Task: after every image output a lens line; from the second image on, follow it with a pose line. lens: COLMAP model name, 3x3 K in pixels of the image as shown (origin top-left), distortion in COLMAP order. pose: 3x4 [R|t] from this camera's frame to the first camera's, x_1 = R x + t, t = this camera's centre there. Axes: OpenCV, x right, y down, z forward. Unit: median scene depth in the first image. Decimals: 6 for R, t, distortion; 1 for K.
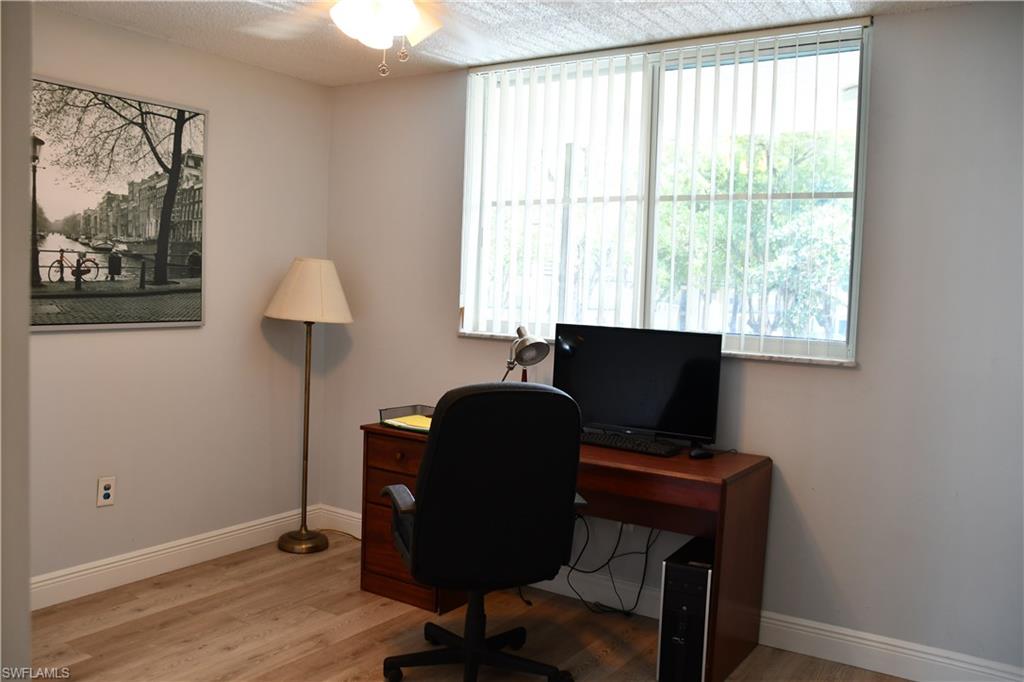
lens RADIAL K [[885.1, 0, 512.0], [0, 885.1, 341.0], [0, 0, 1]] dist [-0.115190, 0.145004]
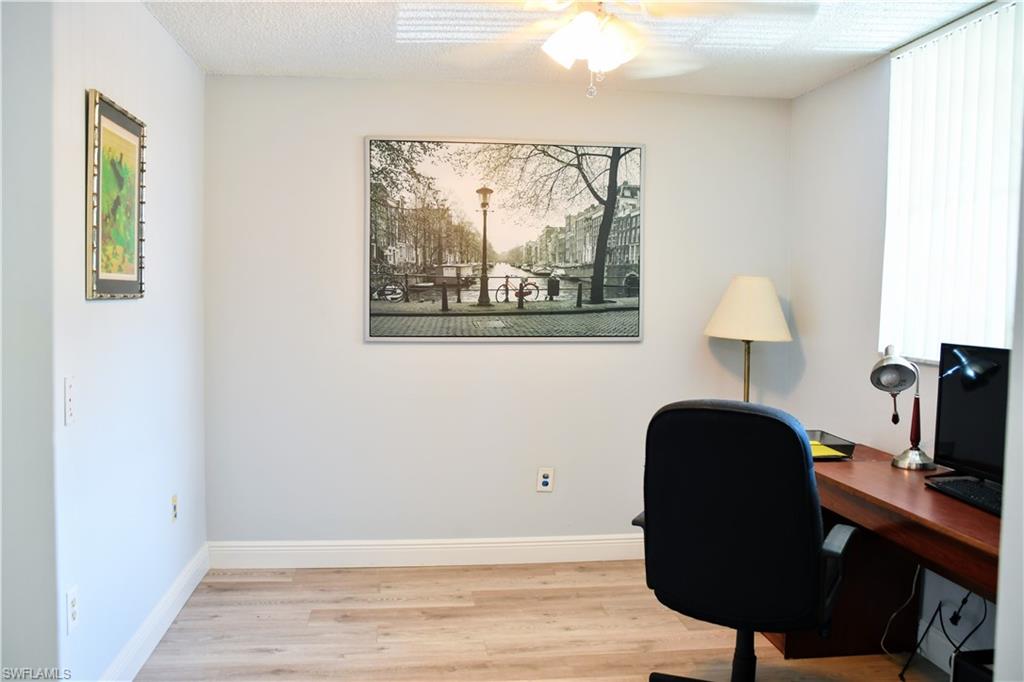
lens RADIAL K [[885.1, 0, 512.0], [0, 885.1, 341.0], [0, 0, 1]] dist [-0.115190, 0.145004]
pose [[0.655643, 0.011225, -0.754988, 0.407713], [-0.036095, 0.999212, -0.016489, 0.006888], [0.754208, 0.038062, 0.655532, 0.175677]]
